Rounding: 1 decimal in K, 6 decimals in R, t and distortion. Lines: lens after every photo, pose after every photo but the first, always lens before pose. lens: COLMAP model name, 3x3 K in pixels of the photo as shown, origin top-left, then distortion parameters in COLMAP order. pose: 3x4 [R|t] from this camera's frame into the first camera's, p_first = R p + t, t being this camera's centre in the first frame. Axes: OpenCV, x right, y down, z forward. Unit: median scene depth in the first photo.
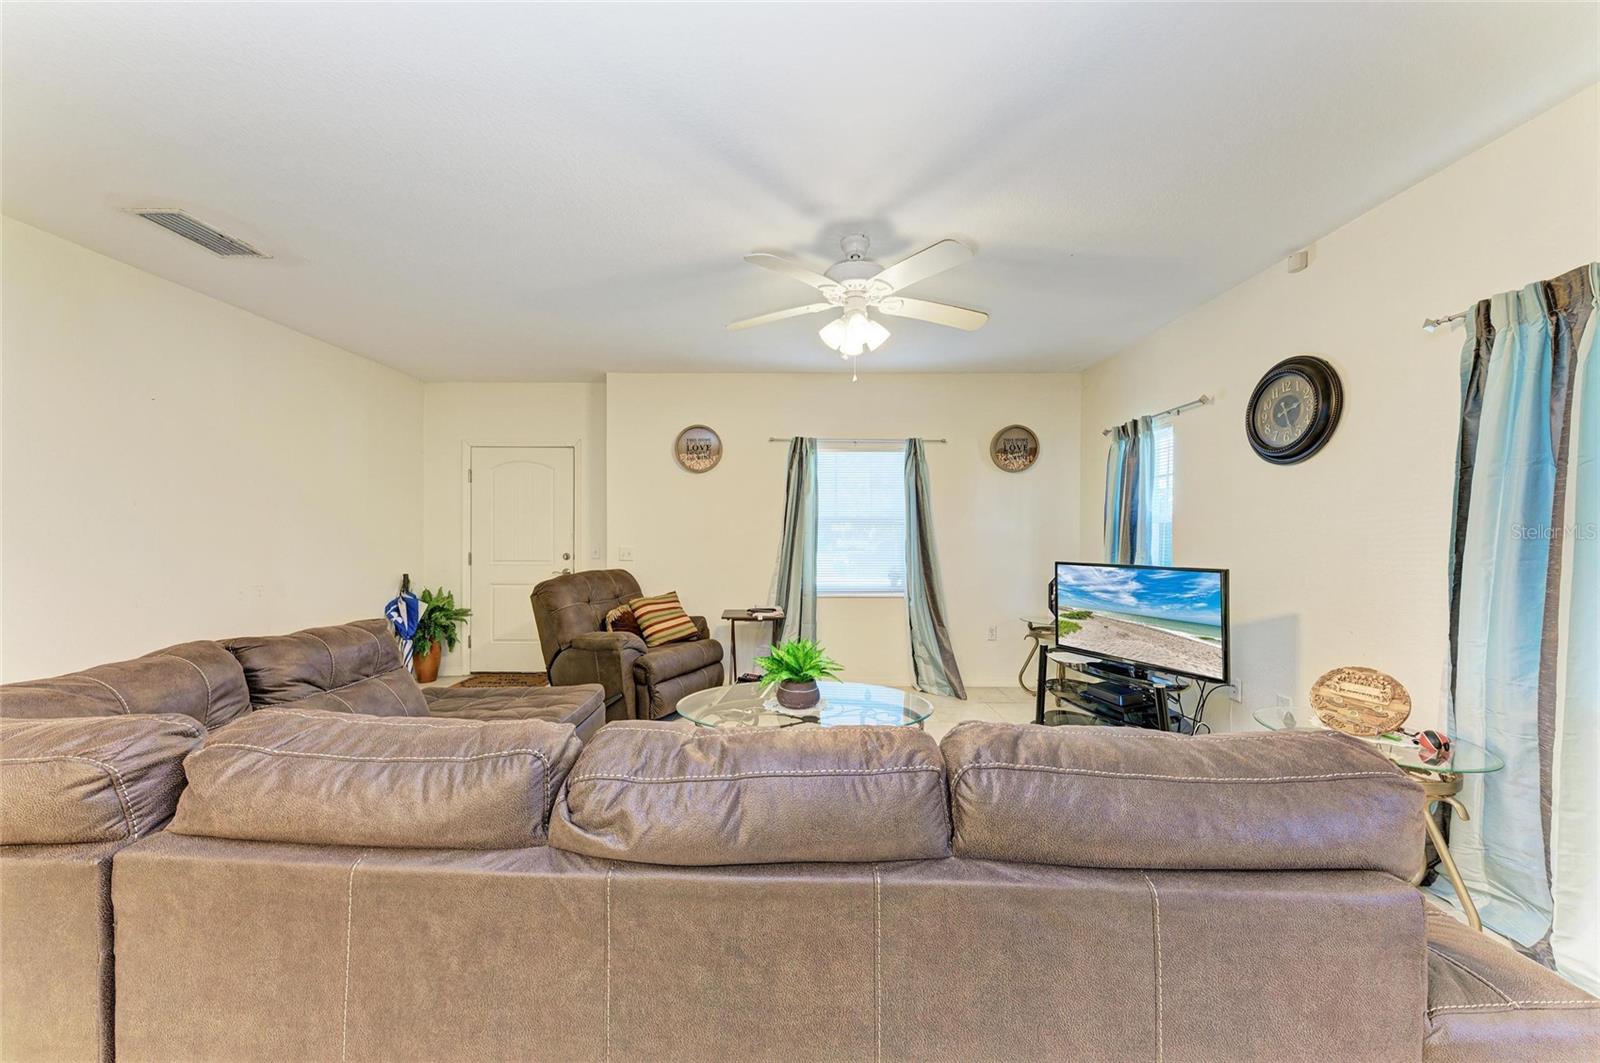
lens RADIAL K [[548.3, 0, 805.7], [0, 548.3, 535.5], [0, 0, 1]] dist [0.005931, -0.000560]
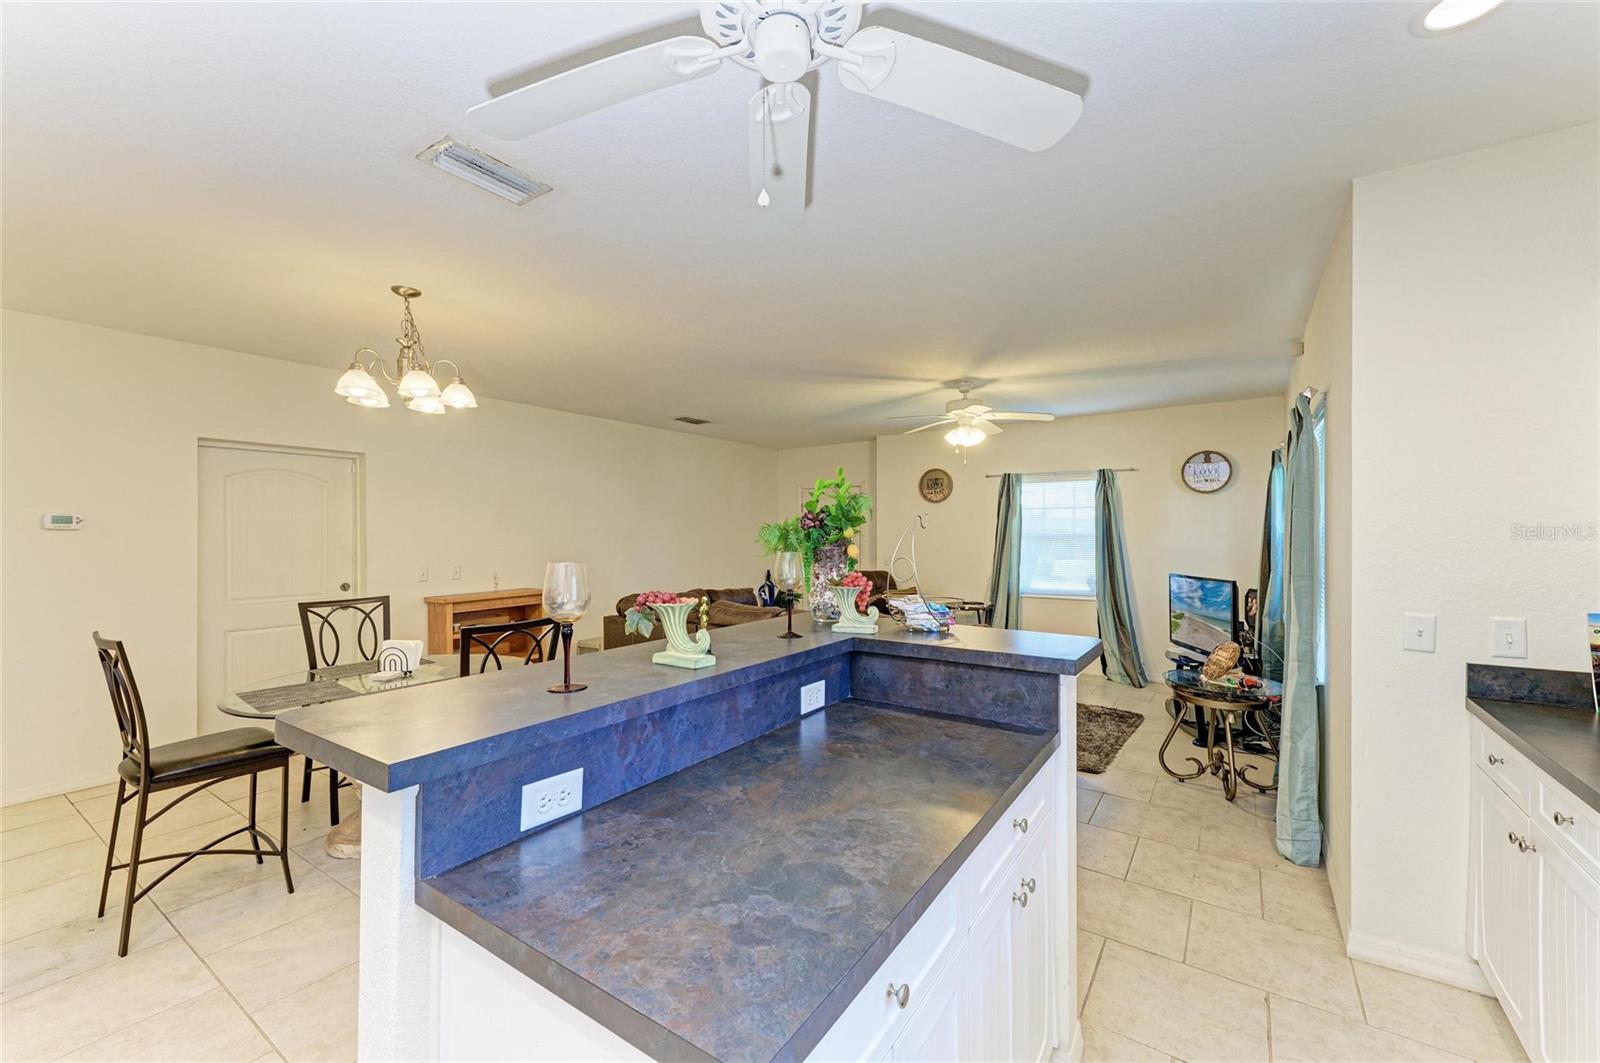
lens RADIAL K [[635.8, 0, 802.8], [0, 635.8, 537.7], [0, 0, 1]] dist [0.012263, -0.002723]
pose [[0.825686, 0.000309, -0.564130, 0.483026], [-0.000138, 1.000000, 0.000346, -0.029478], [0.564130, -0.000208, 0.825686, -0.574377]]
